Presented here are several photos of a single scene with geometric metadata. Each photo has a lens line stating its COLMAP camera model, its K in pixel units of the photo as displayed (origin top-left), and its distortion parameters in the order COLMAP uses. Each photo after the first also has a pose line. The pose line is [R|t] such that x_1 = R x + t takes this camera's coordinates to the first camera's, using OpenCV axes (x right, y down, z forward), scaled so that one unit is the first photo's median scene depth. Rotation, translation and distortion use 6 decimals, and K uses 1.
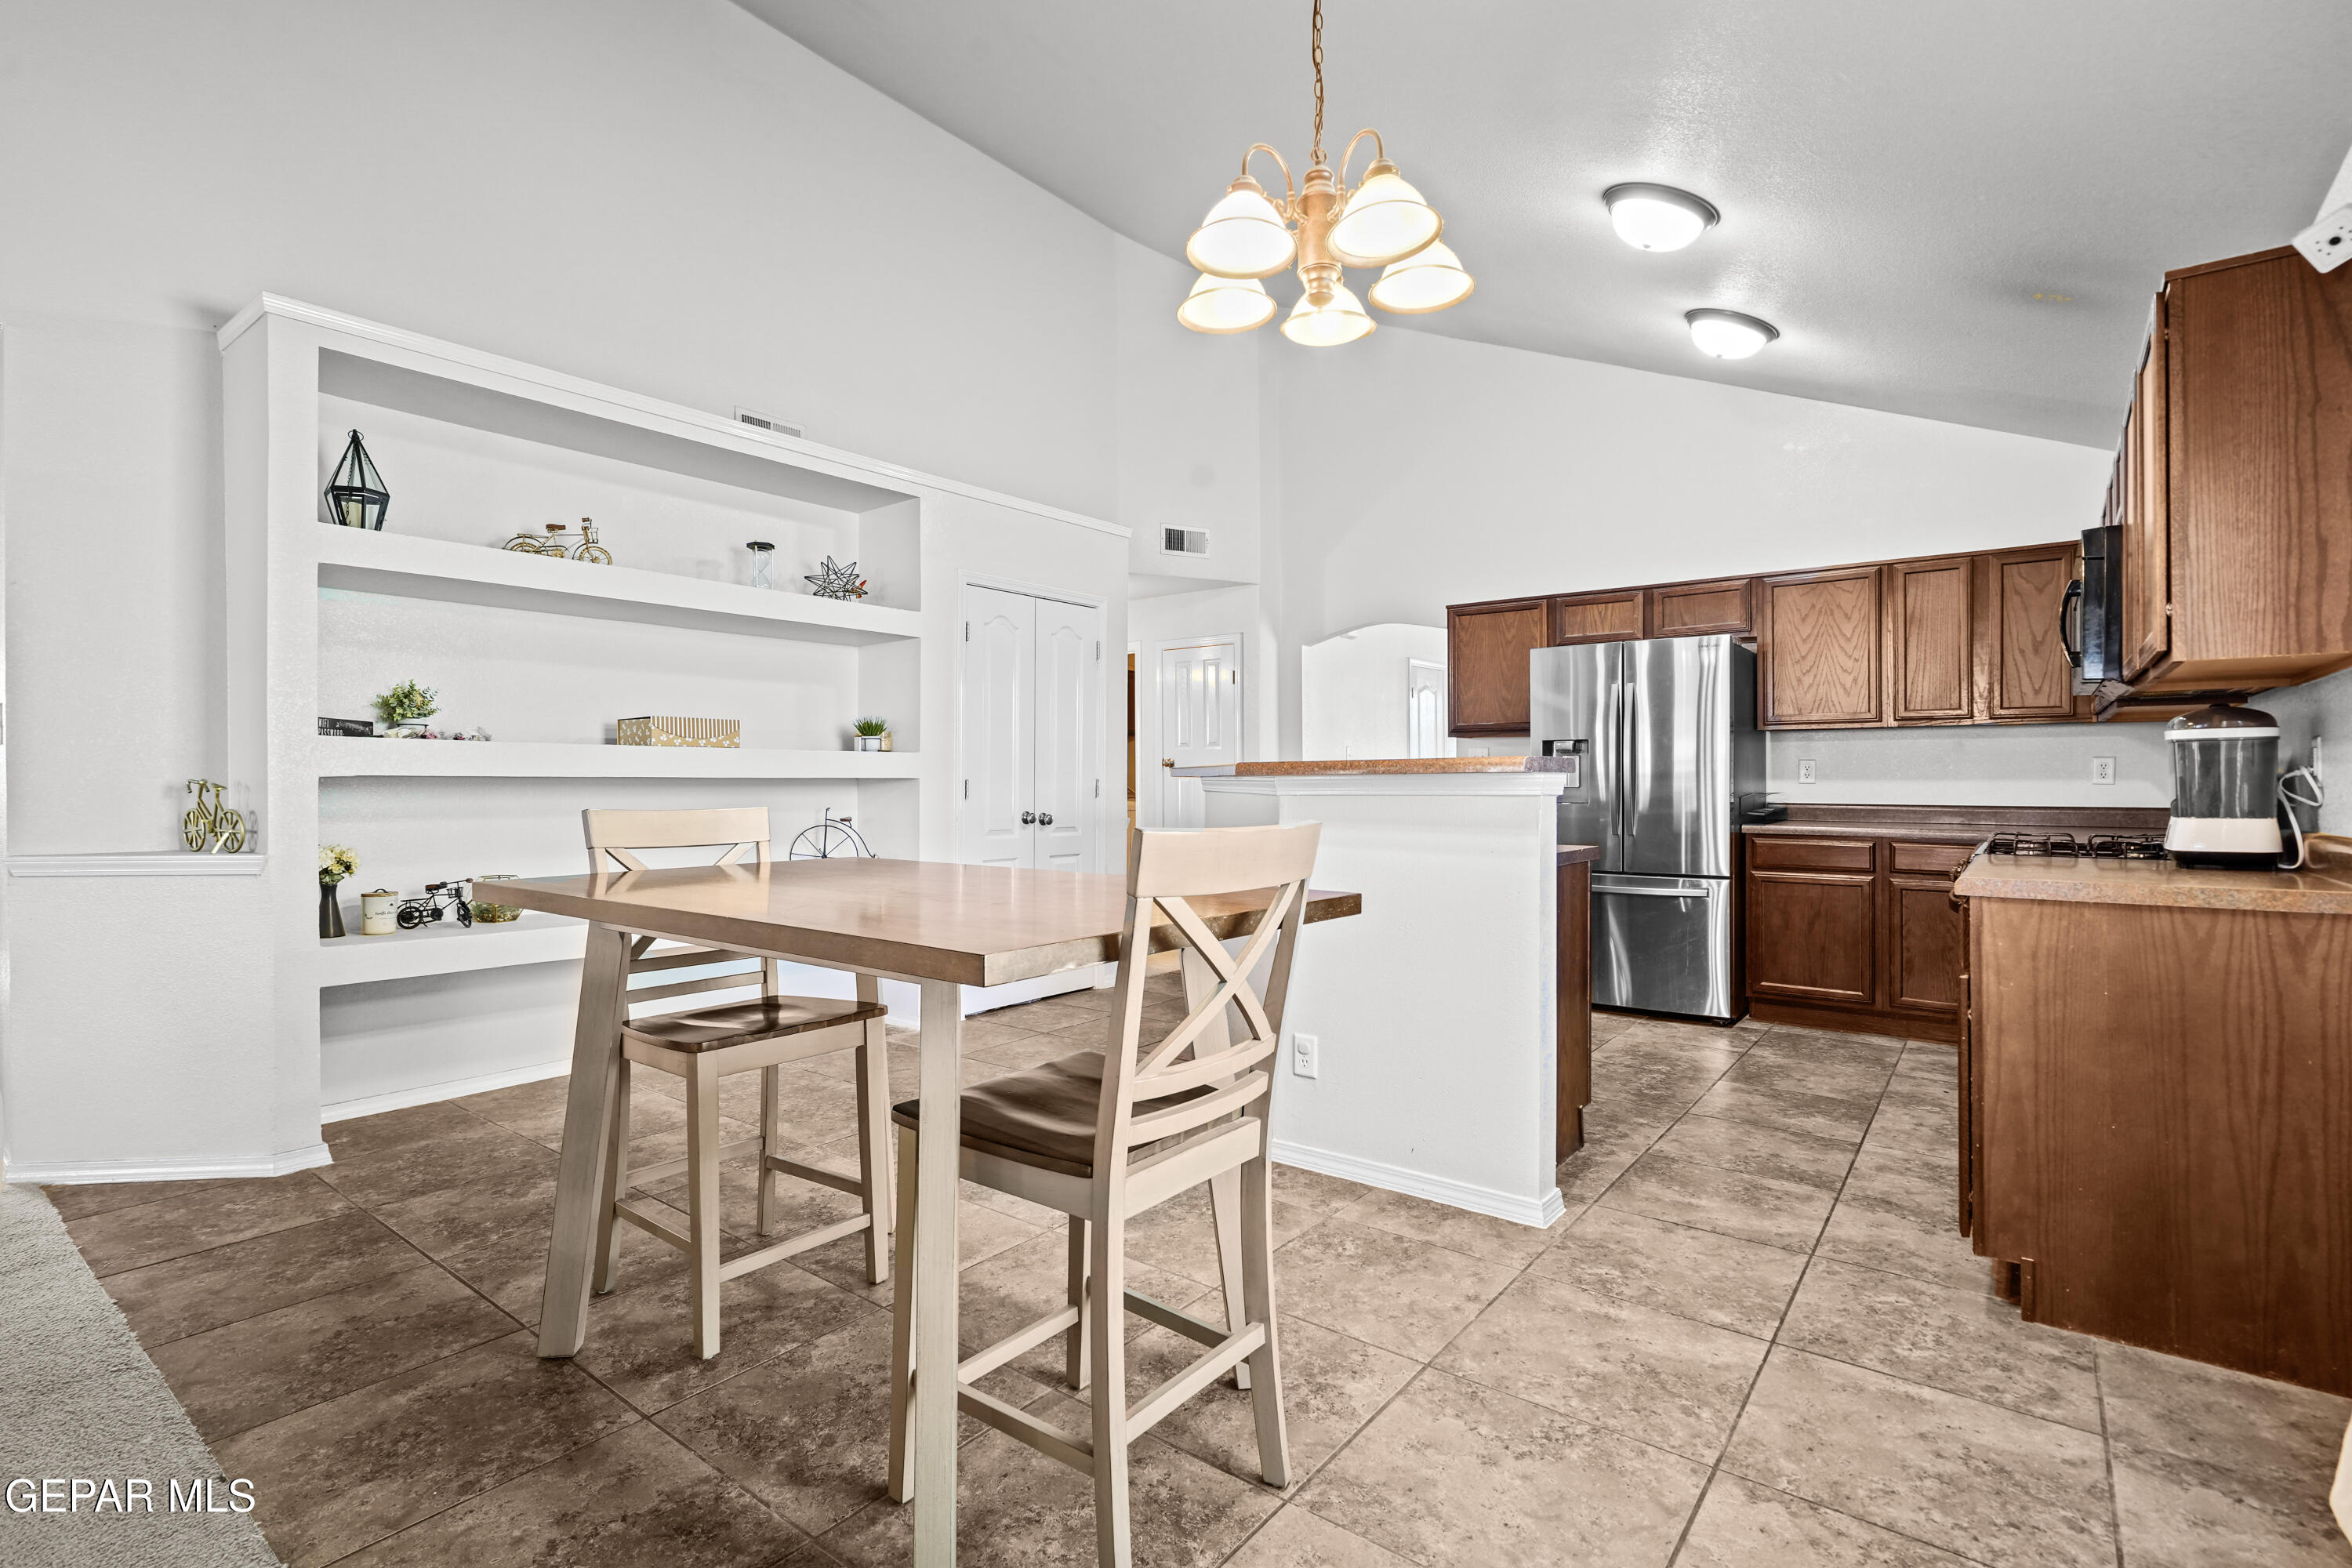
lens RADIAL K [[1093.3, 0, 1159.9], [0, 1093.3, 777.1], [0, 0, 1]] dist [-0.002374, -0.000021]
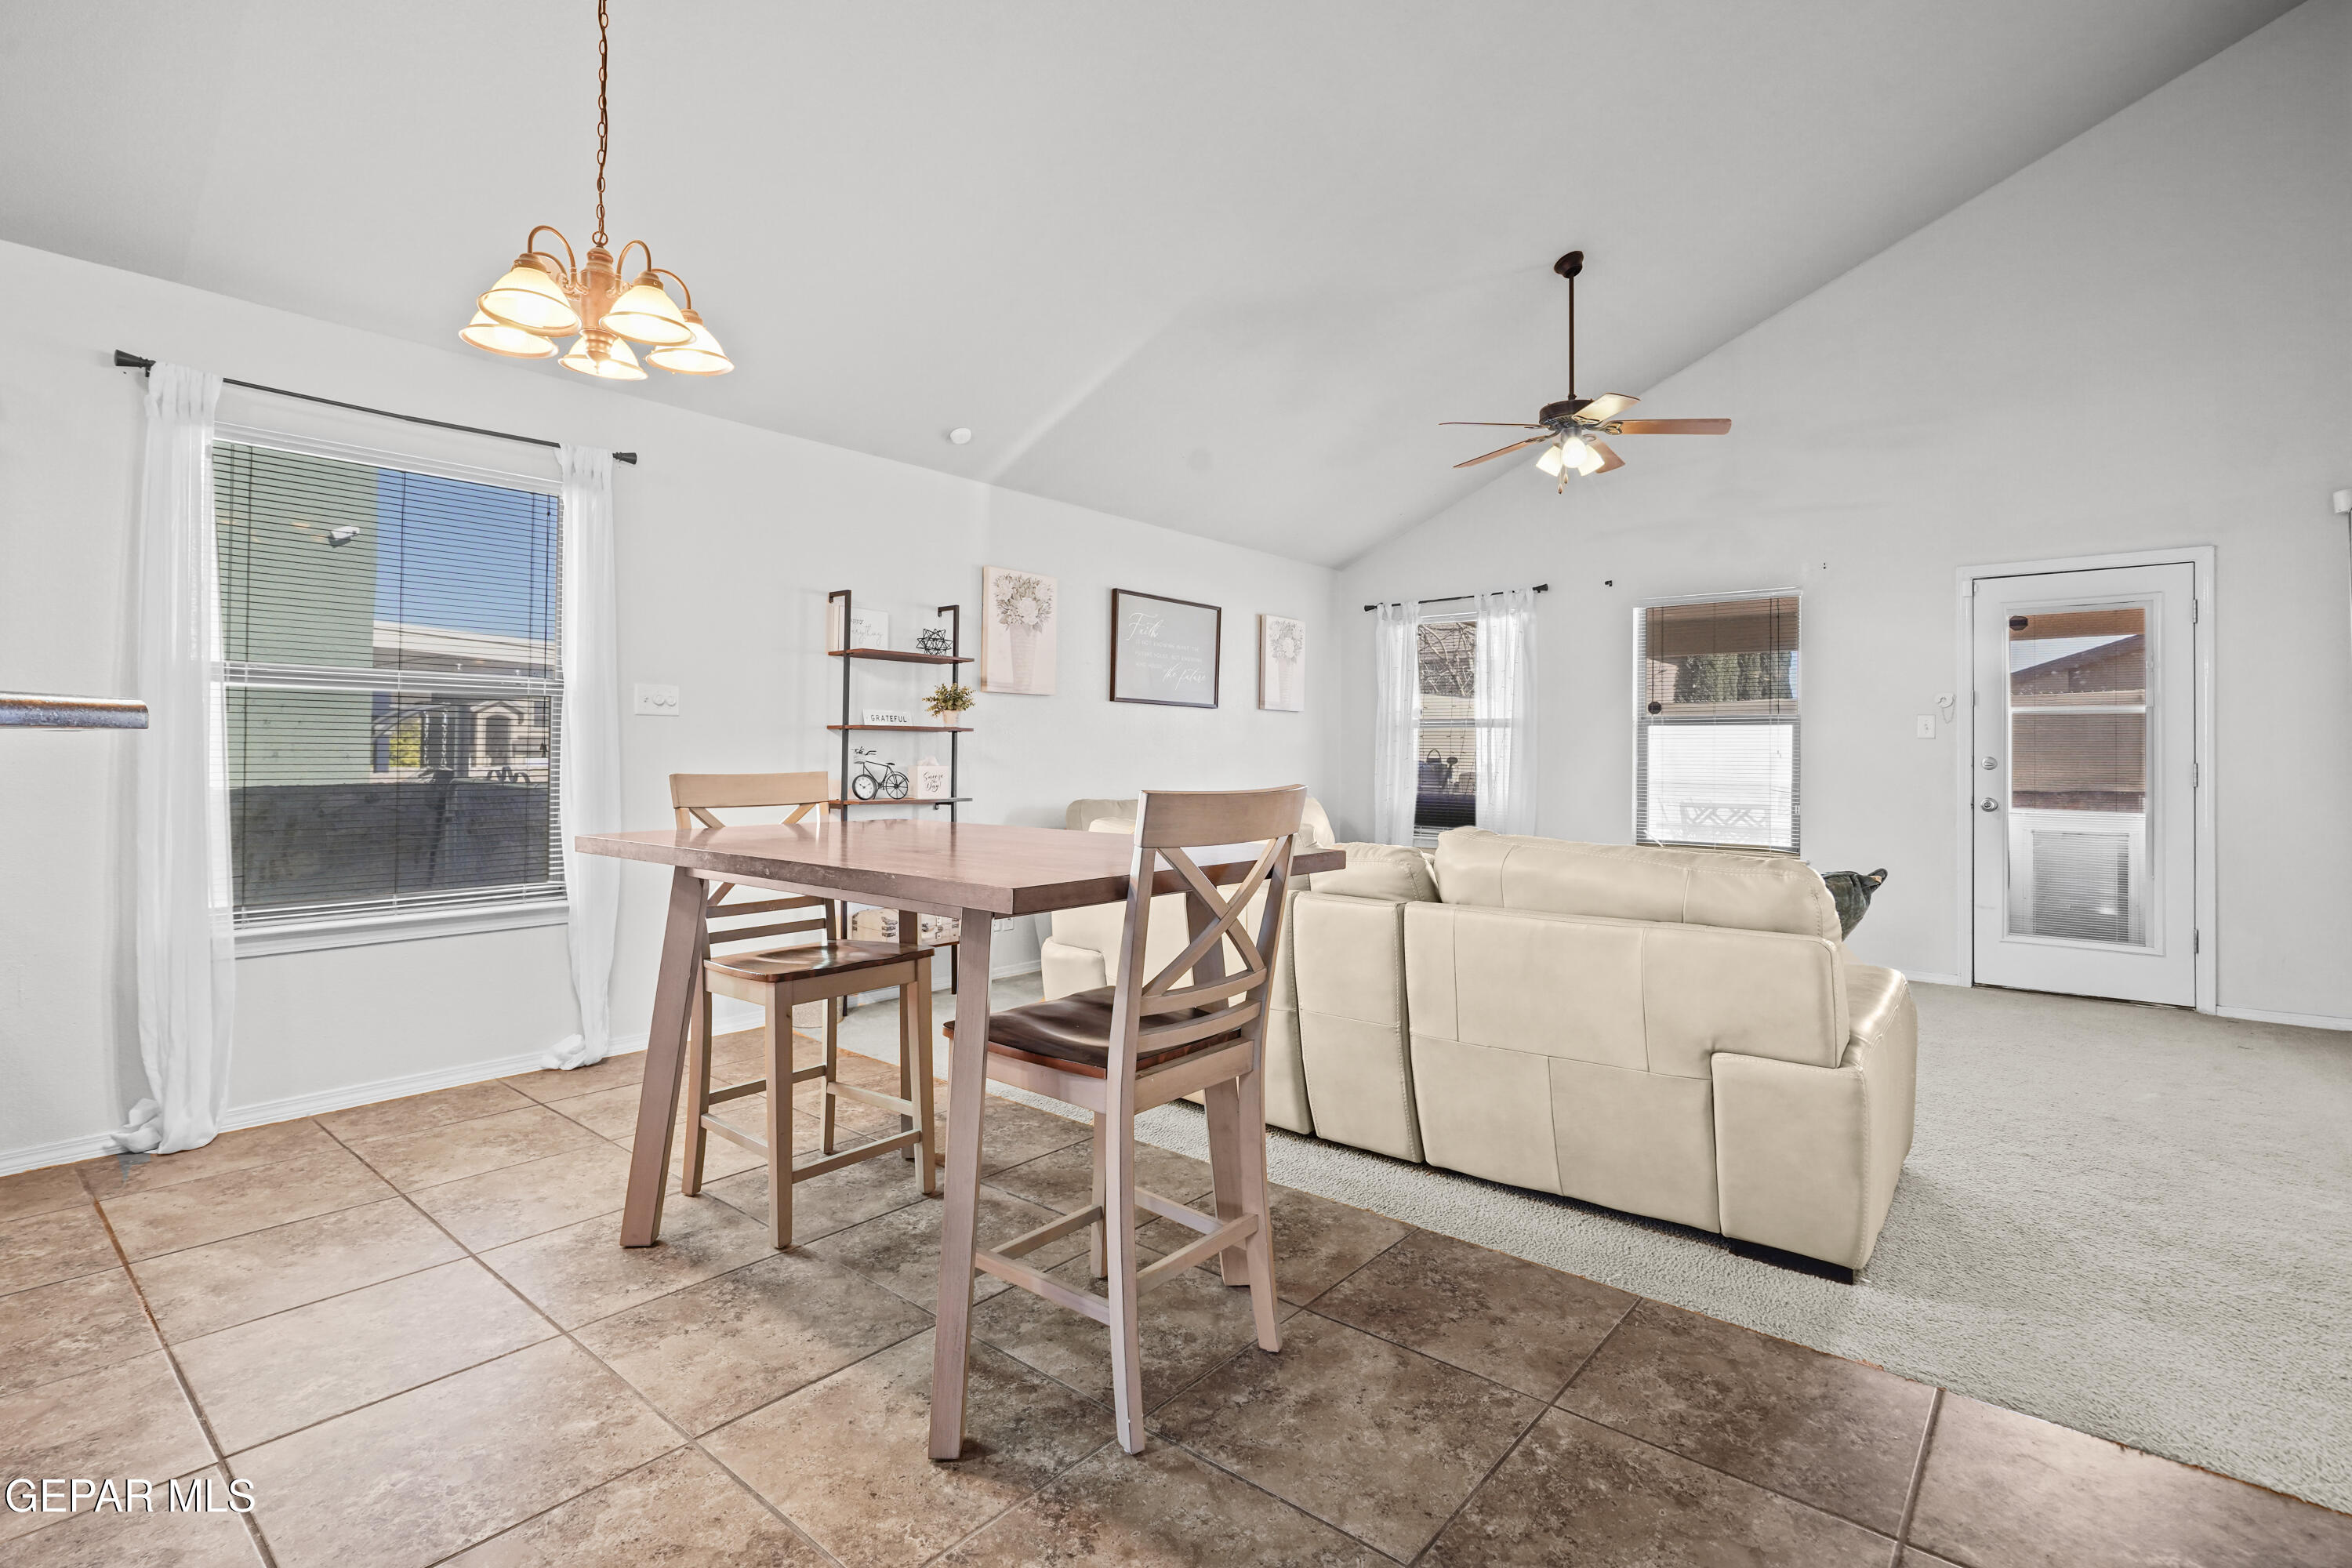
lens RADIAL K [[1102.2, 0, 1172.4], [0, 1102.2, 743.8], [0, 0, 1]] dist [0.001144, 0.000452]
pose [[-0.999725, -0.005499, 0.022803, -0.227018], [-0.005811, 0.999890, -0.013635, 0.004248], [-0.022726, -0.013763, -0.999647, 0.944909]]
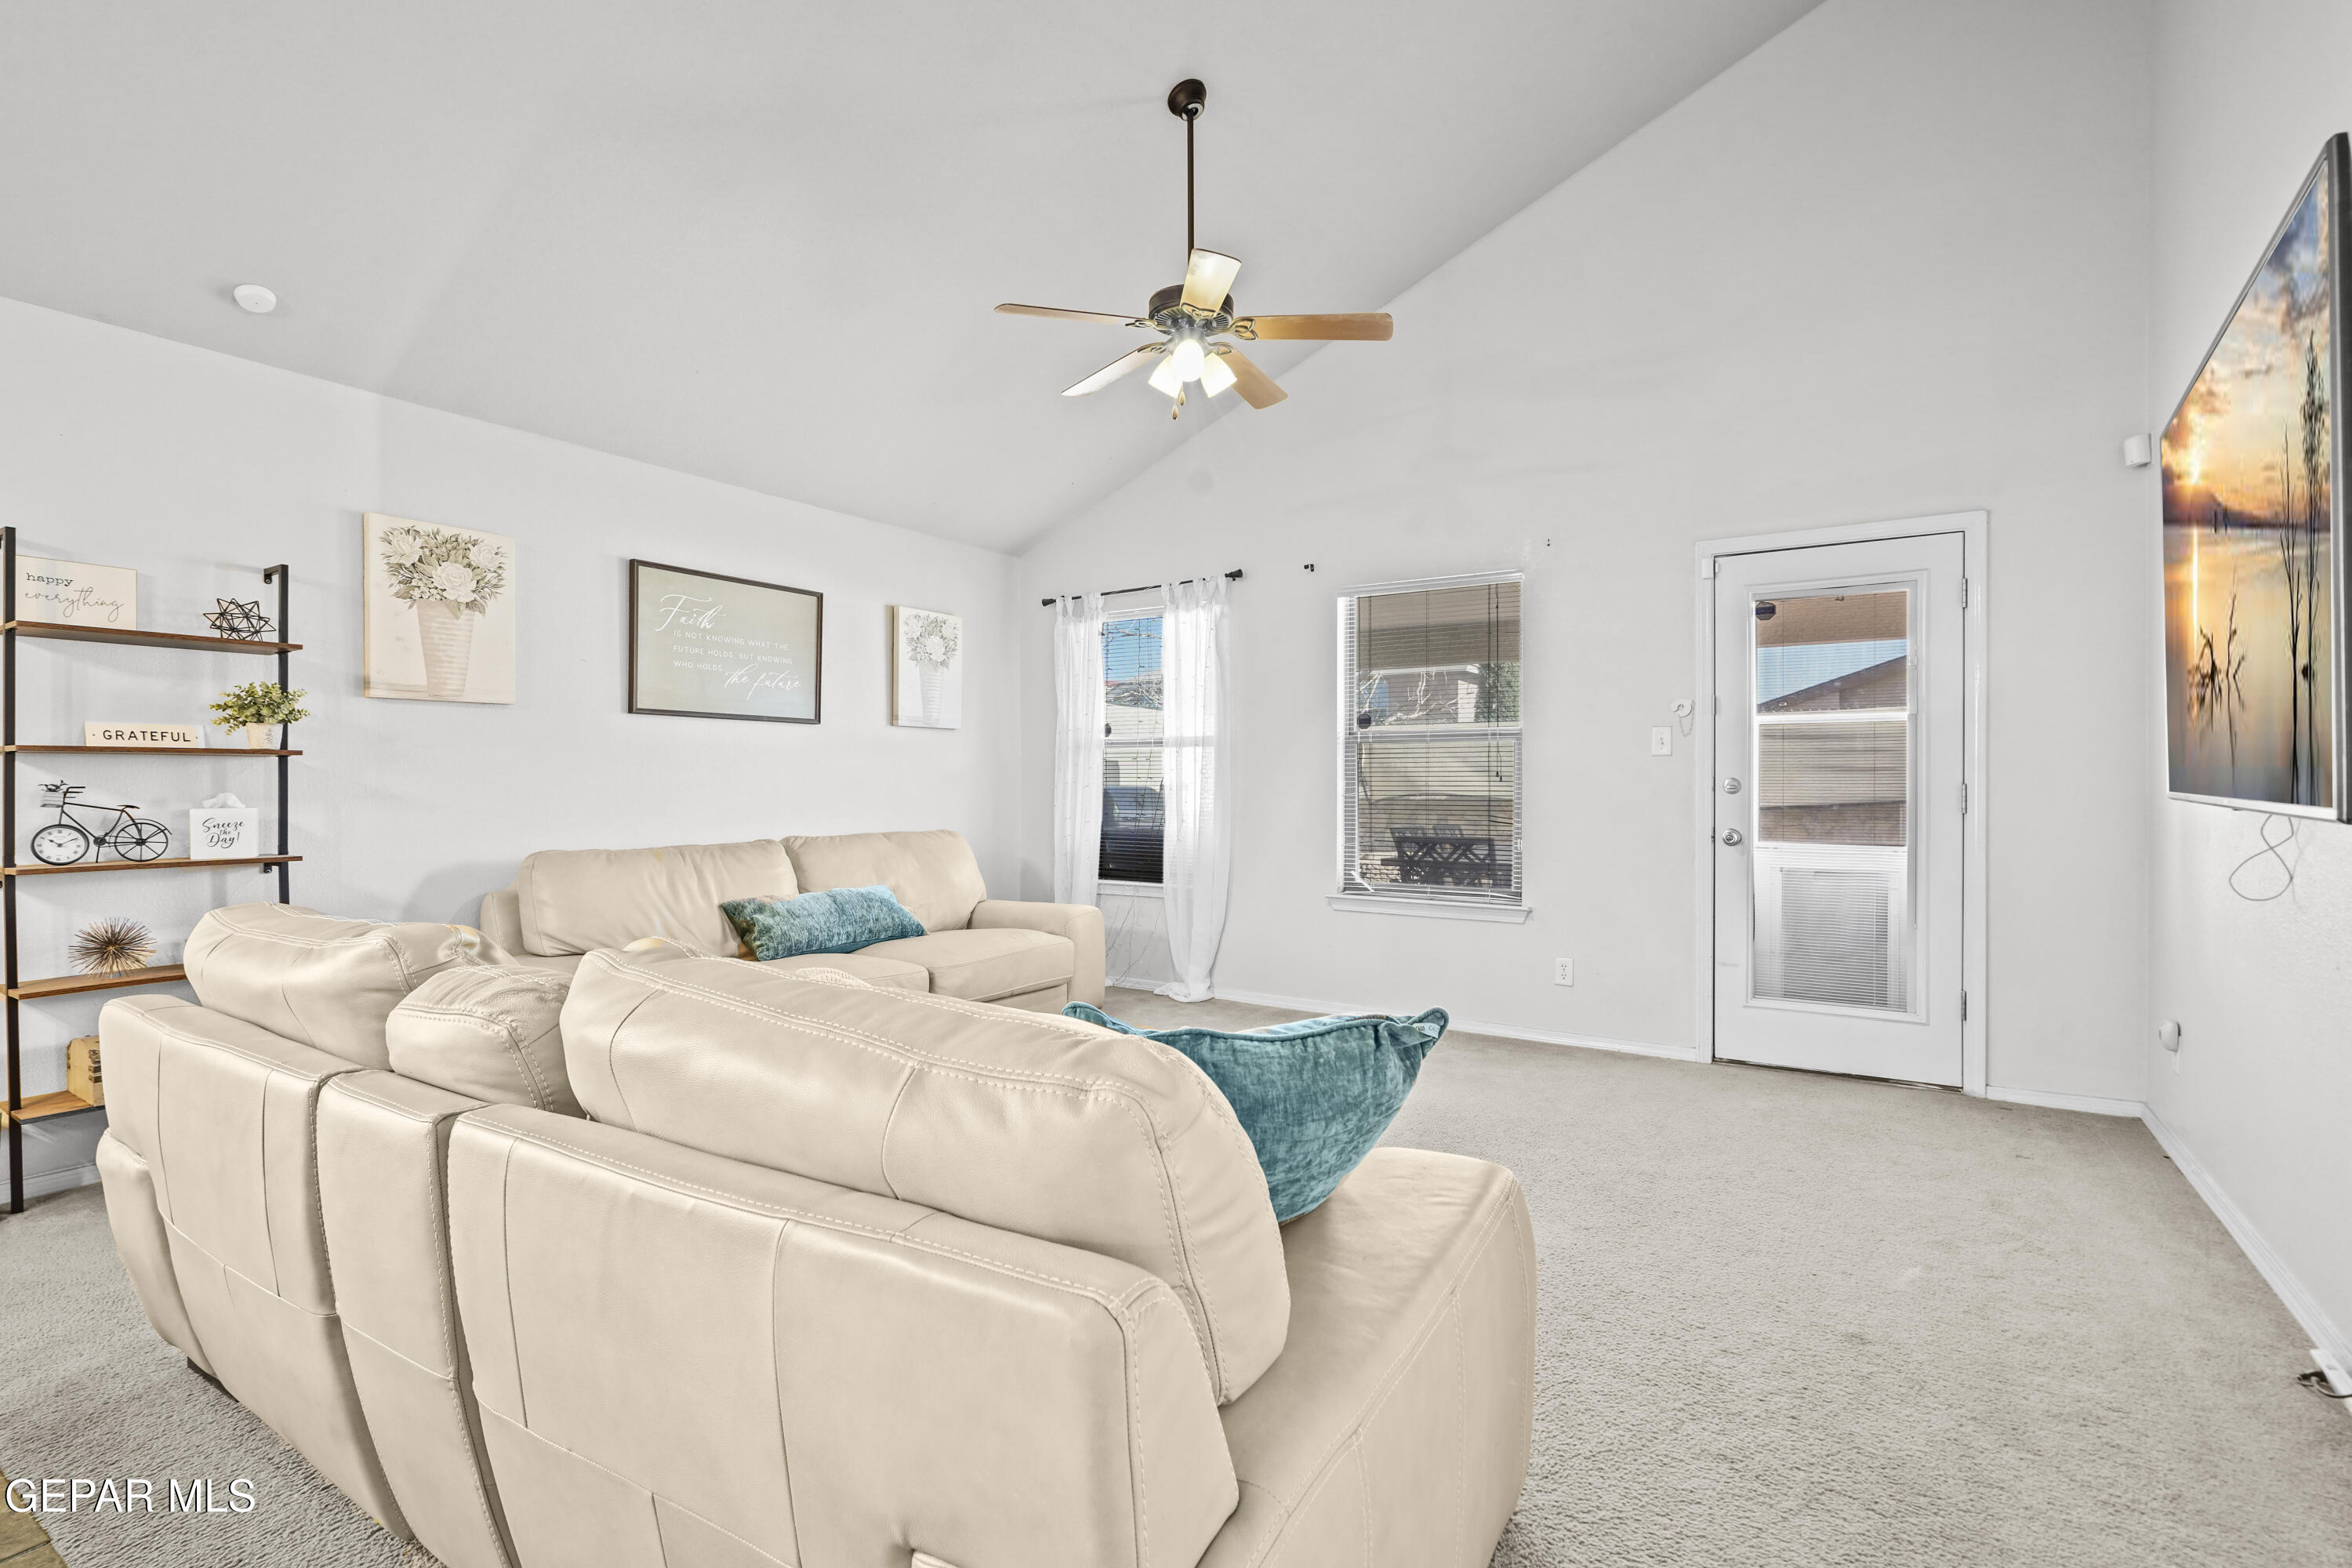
lens RADIAL K [[1084.2, 0, 1170.7], [0, 1084.2, 791.5], [0, 0, 1]] dist [-0.000951, 0.000359]
pose [[-0.994471, 0.005655, -0.104861, -0.489009], [0.005018, 0.999967, 0.006345, 0.000520], [0.104893, 0.005784, -0.994467, 0.630019]]
